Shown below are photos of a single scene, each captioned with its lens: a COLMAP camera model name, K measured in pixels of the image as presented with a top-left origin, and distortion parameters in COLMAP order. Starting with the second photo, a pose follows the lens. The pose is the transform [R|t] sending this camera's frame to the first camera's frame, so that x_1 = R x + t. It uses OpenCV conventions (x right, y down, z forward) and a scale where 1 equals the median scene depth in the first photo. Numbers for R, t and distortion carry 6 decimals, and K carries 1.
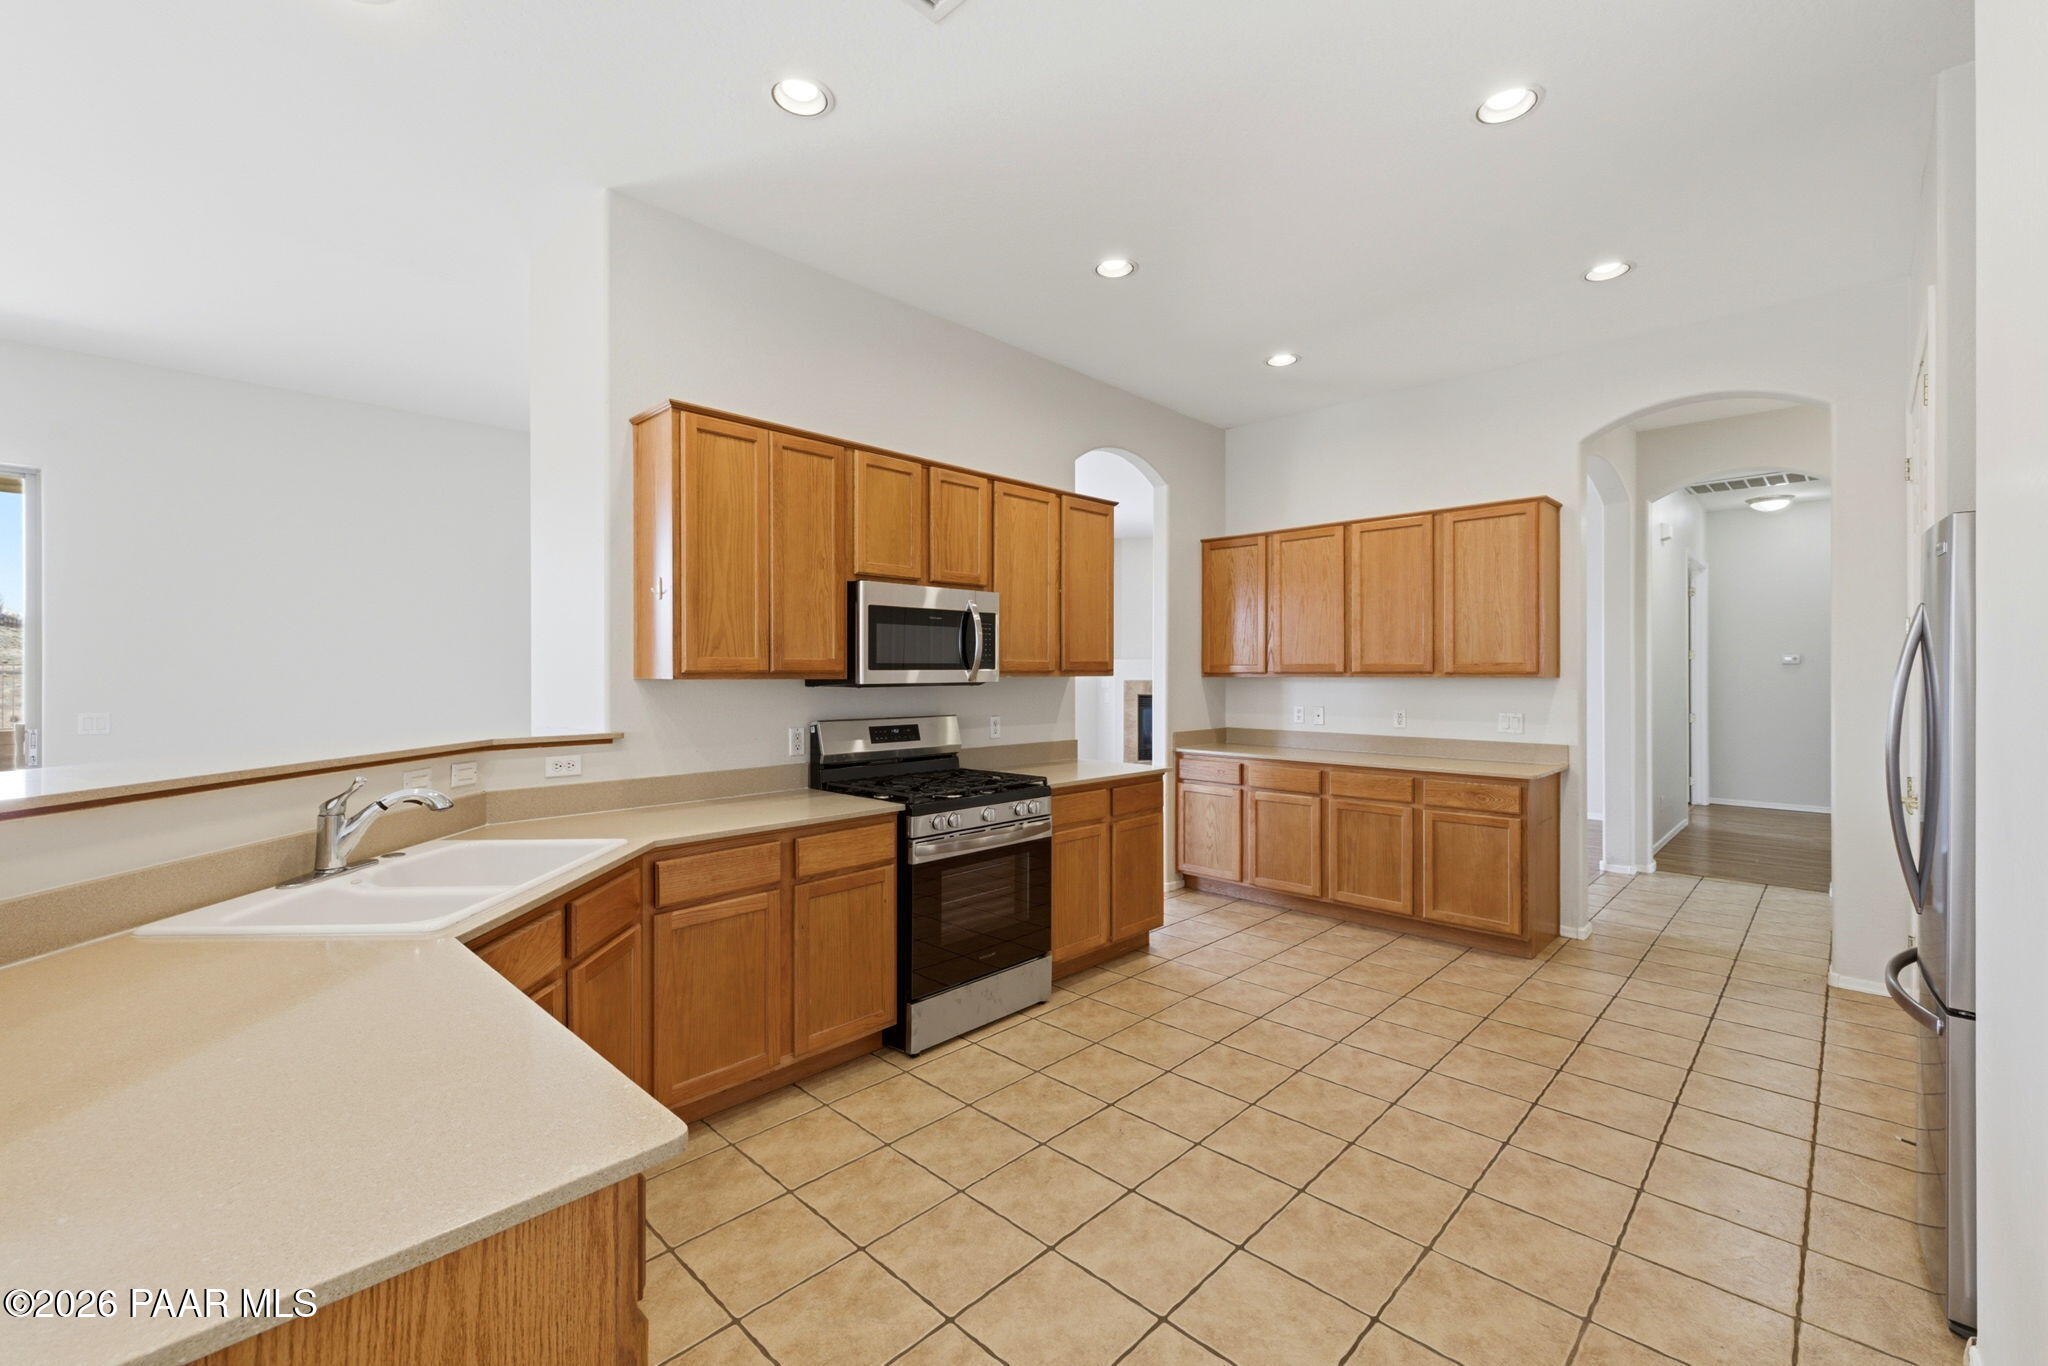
lens RADIAL K [[852.0, 0, 1018.7], [0, 852.0, 676.4], [0, 0, 1]] dist [0.006411, -0.000160]
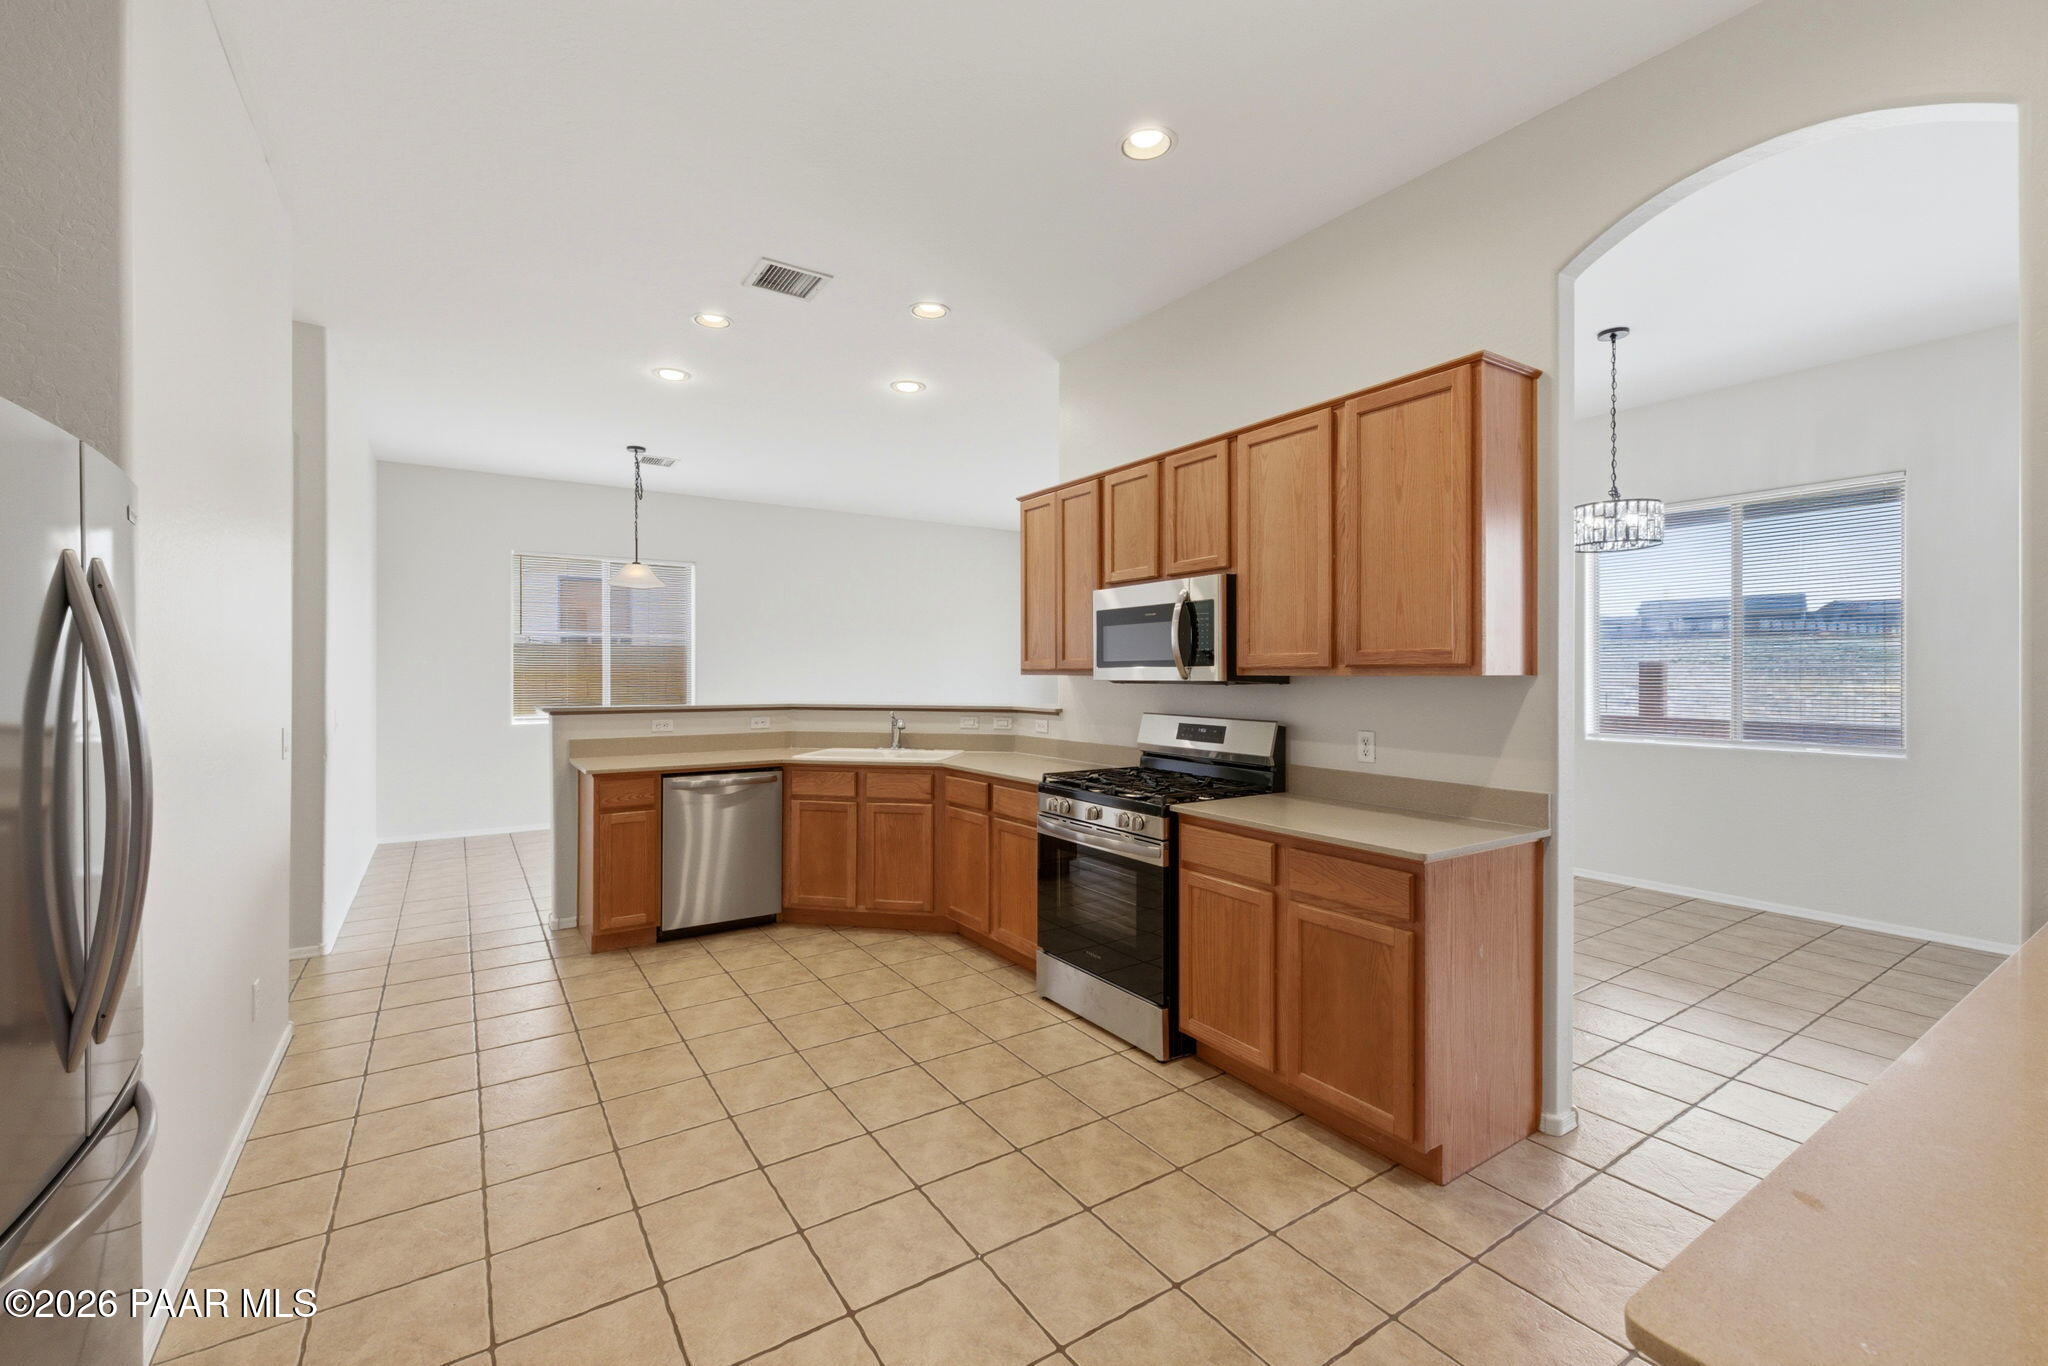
lens RADIAL K [[852.0, 0, 1018.7], [0, 852.0, 676.4], [0, 0, 1]] dist [0.006411, -0.000160]
pose [[-0.212198, 0.007487, -0.977198, 0.767571], [-0.002948, 0.999961, 0.008301, -0.004527], [0.977222, 0.004642, -0.212168, 0.906504]]
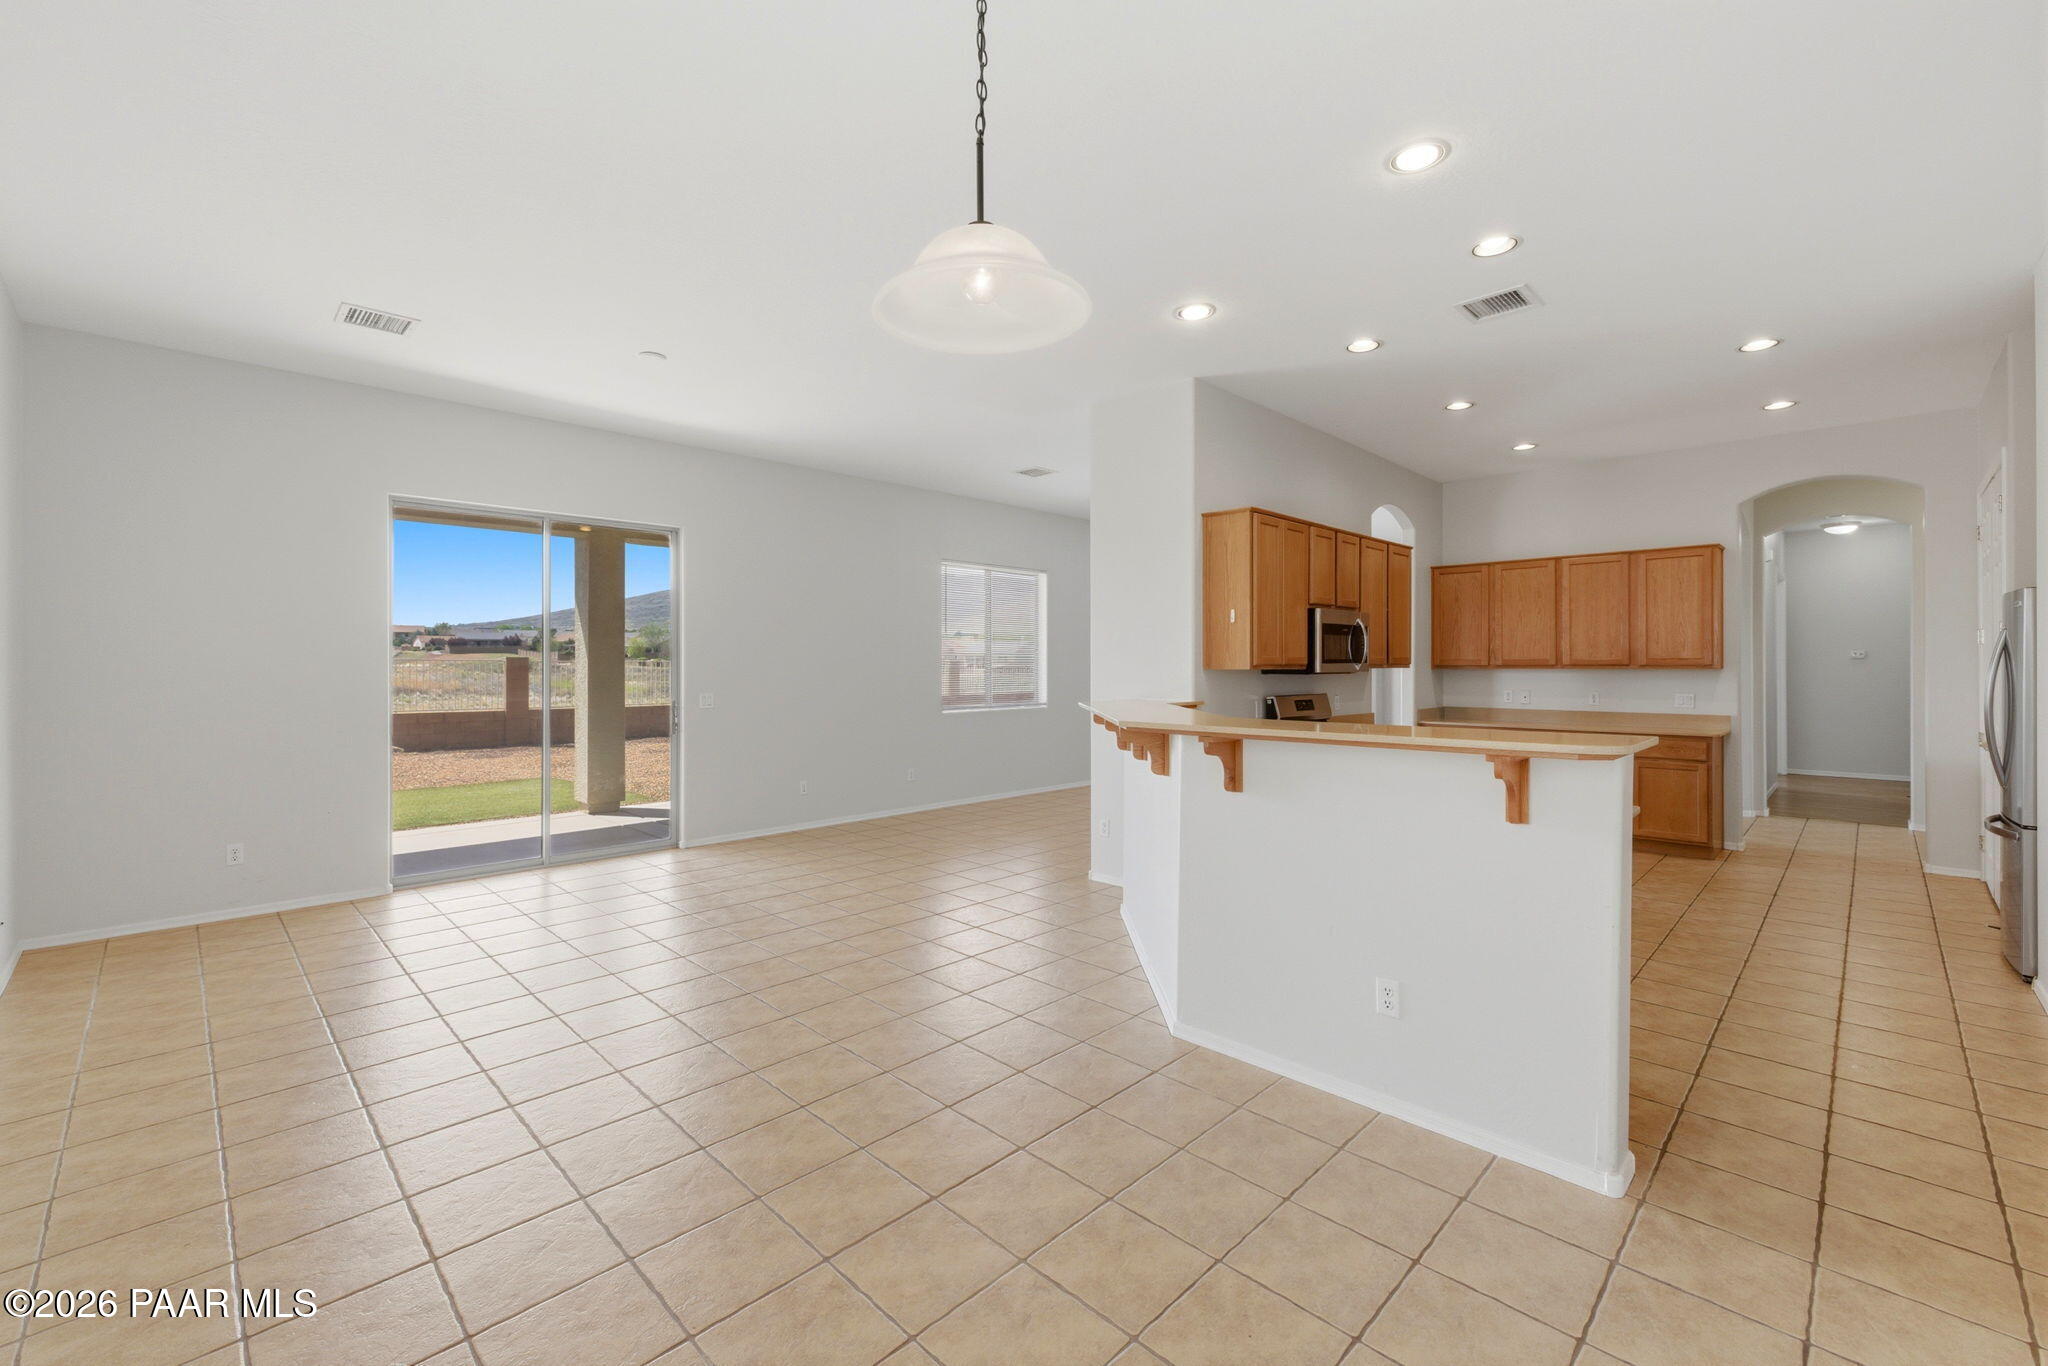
lens RADIAL K [[843.8, 0, 1017.1], [0, 843.8, 667.2], [0, 0, 1]] dist [0.002869, 0.000806]
pose [[0.999848, -0.000118, -0.017459, -0.576184], [0.000084, 0.999998, -0.001953, 0.001730], [0.017459, 0.001951, 0.999846, -0.479890]]
